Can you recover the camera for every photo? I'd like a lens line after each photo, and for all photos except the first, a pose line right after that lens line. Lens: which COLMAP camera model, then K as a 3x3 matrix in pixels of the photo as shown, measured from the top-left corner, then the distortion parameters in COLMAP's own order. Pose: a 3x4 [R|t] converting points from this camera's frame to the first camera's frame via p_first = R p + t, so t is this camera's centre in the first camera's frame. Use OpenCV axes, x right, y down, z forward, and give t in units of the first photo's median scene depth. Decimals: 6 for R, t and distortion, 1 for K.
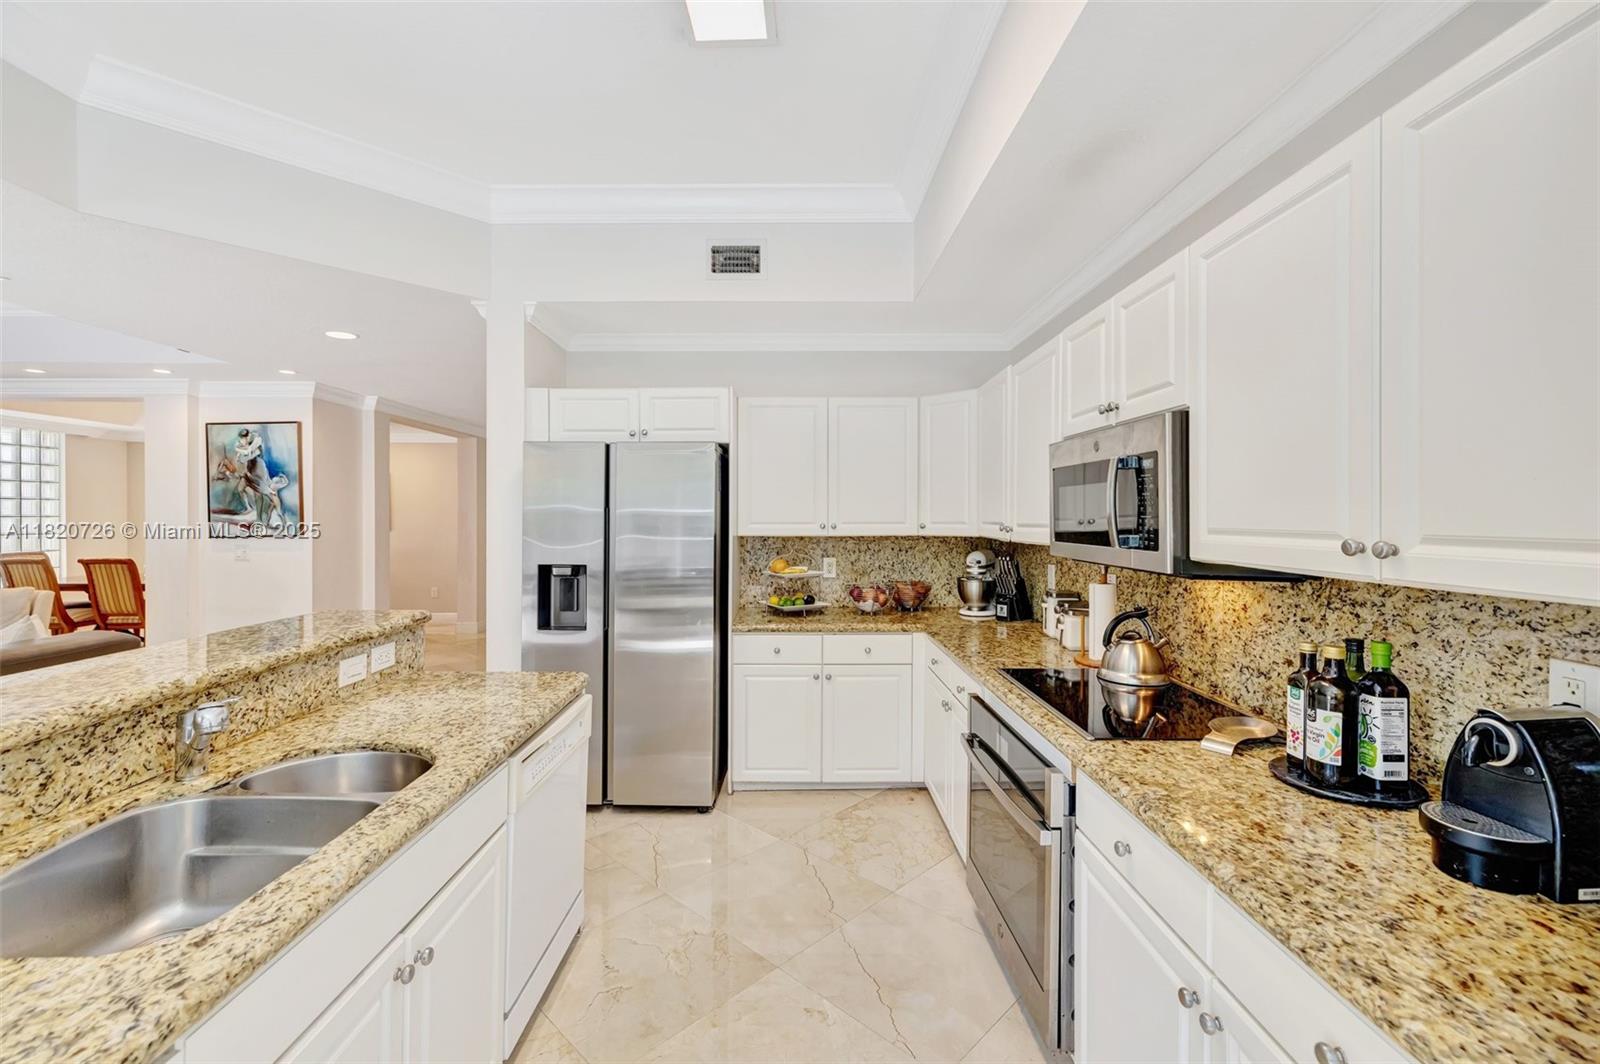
lens RADIAL K [[676.0, 0, 800.2], [0, 676.0, 522.8], [0, 0, 1]] dist [0.001101, -0.000276]
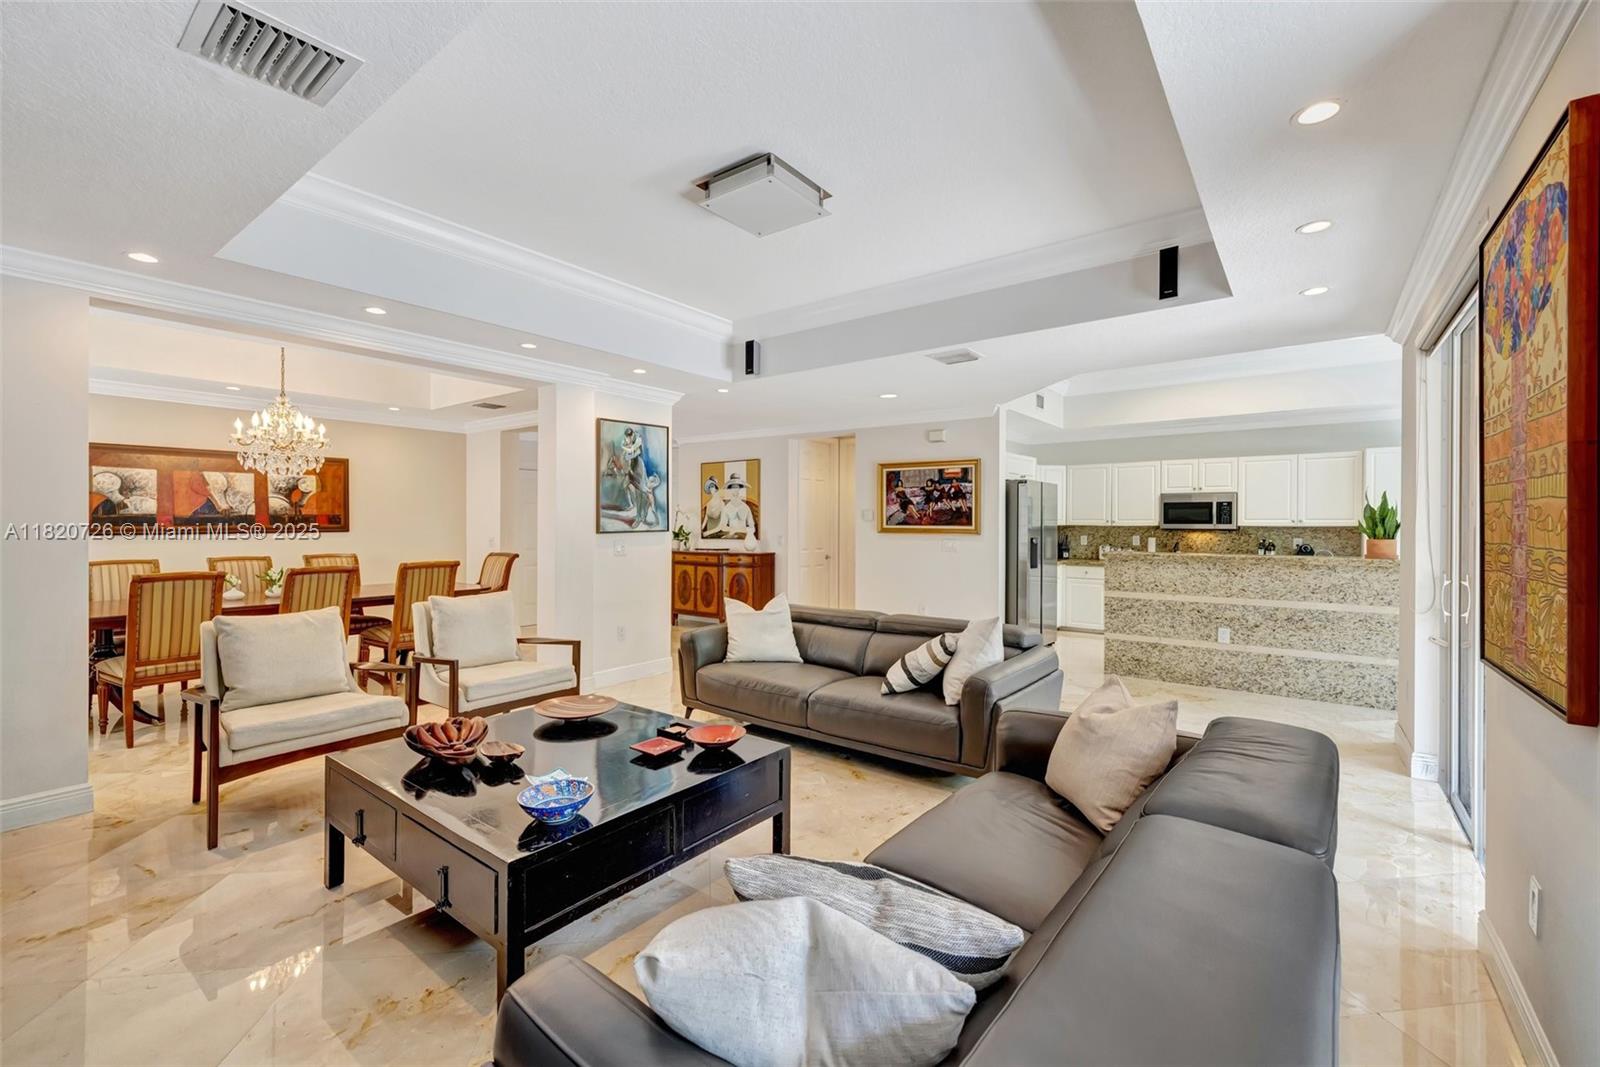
lens RADIAL K [[664.5, 0, 803.7], [0, 664.5, 530.2], [0, 0, 1]] dist [0.000430, 0.000086]
pose [[0.618596, -0.008739, 0.785660, -2.008886], [0.003454, 0.999959, 0.008403, 0.014395], [-0.785701, -0.002484, 0.618601, 0.215605]]
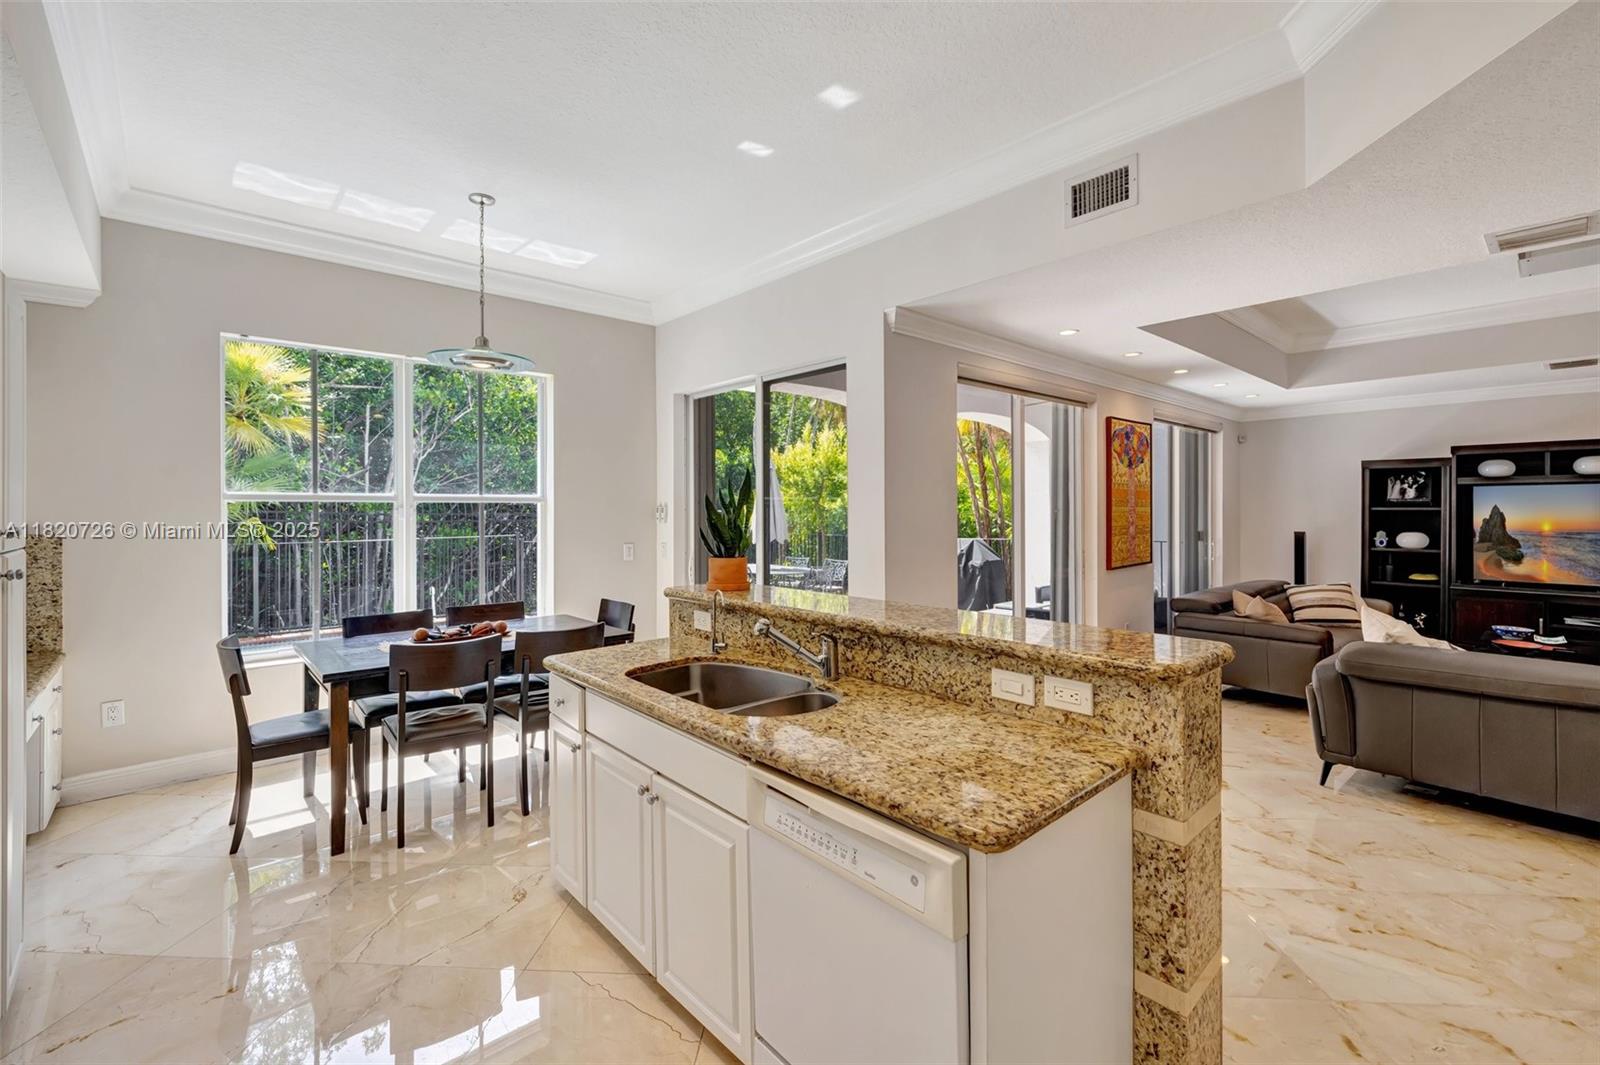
lens RADIAL K [[691.2, 0, 793.7], [0, 691.2, 506.1], [0, 0, 1]] dist [-0.004830, -0.000027]
pose [[-0.761039, 0.000135, -0.648706, 0.070866], [-0.001553, 0.999997, 0.002031, -0.009525], [0.648704, 0.002554, -0.761036, 0.762502]]
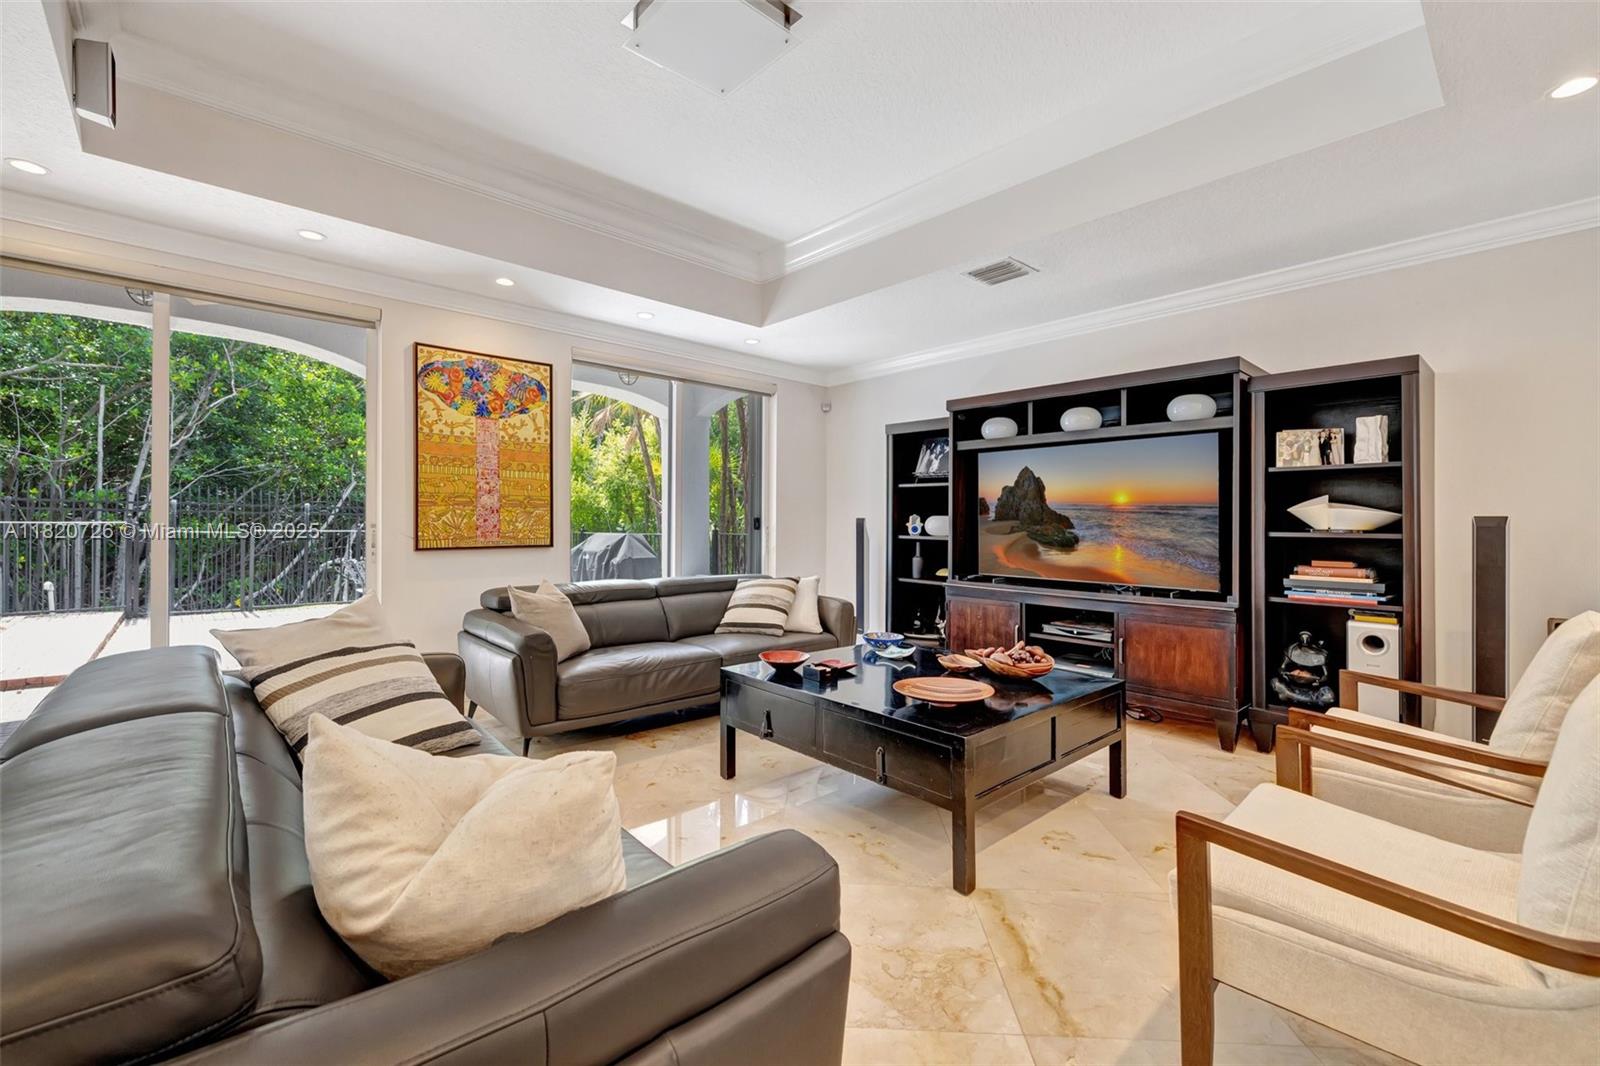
lens RADIAL K [[676.0, 0, 800.2], [0, 676.0, 523.8], [0, 0, 1]] dist [0.001101, -0.000276]
pose [[-0.751686, -0.006093, -0.659493, -1.082861], [-0.013894, 0.999882, 0.006599, 0.064119], [0.659375, 0.014123, -0.751682, 1.244858]]
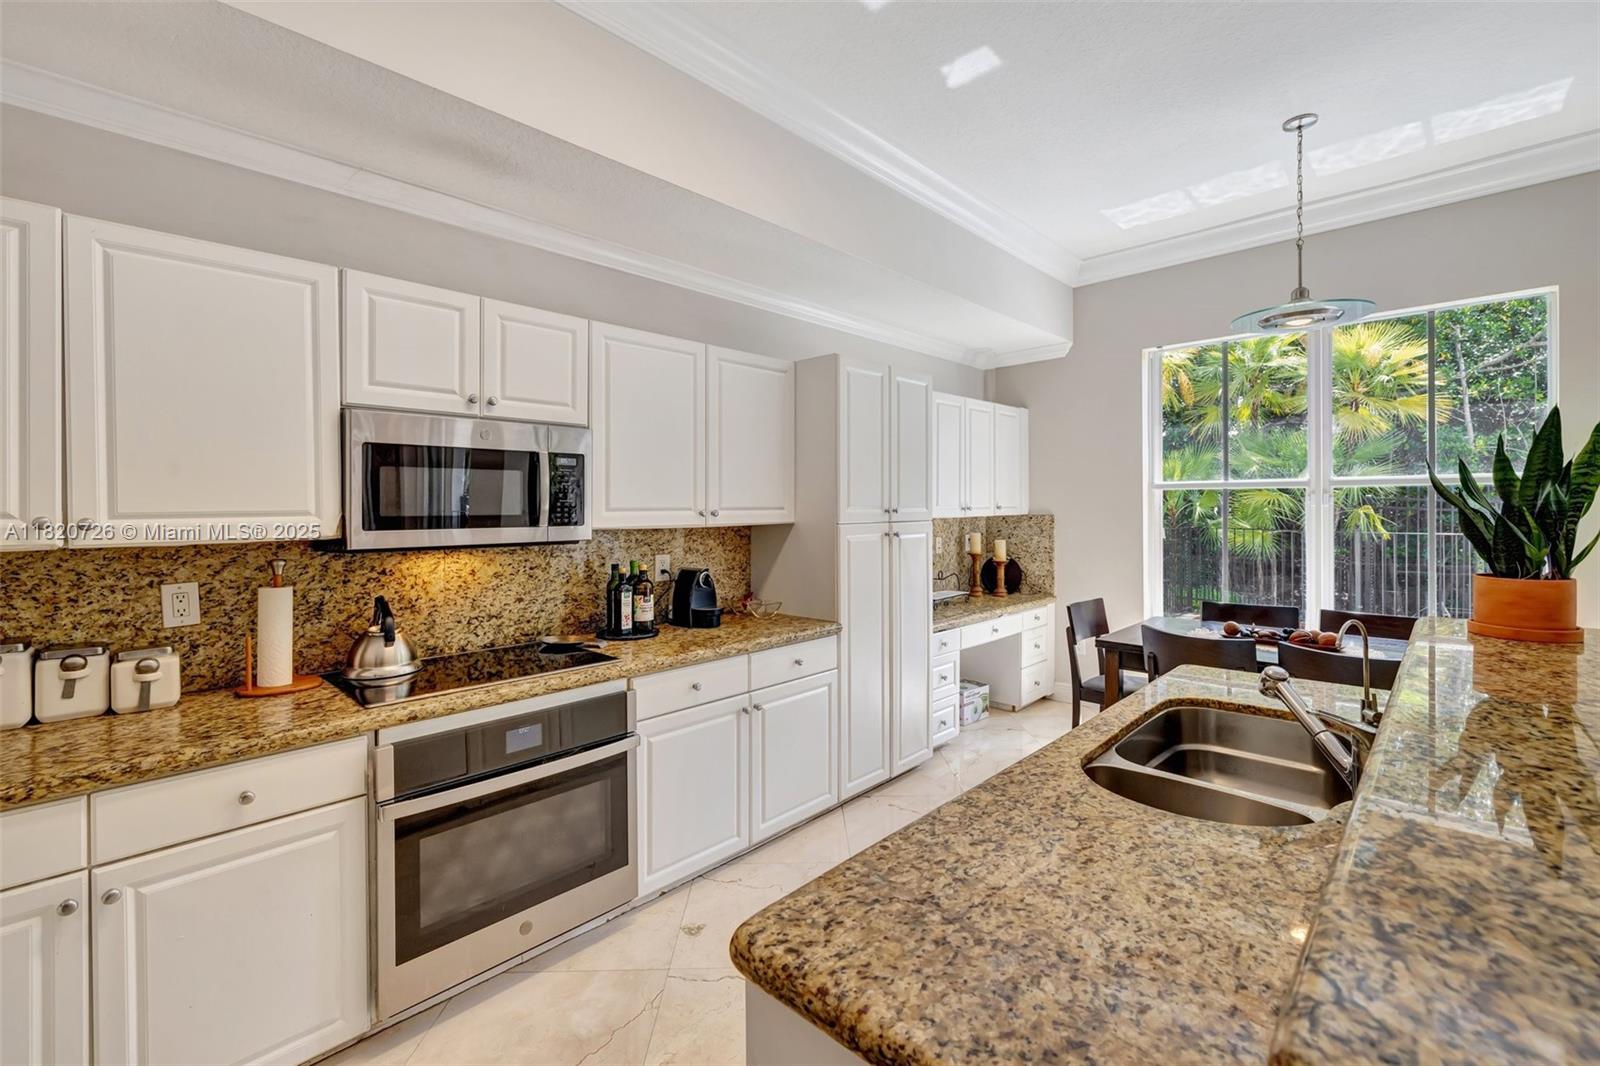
lens RADIAL K [[685.5, 0, 806.2], [0, 685.5, 506.1], [0, 0, 1]] dist [0.000342, -0.000151]
pose [[-0.709435, 0.001174, 0.704770, -0.352995], [0.011031, 0.999895, 0.009438, -0.003228], [-0.704685, 0.014470, -0.709373, 0.727049]]
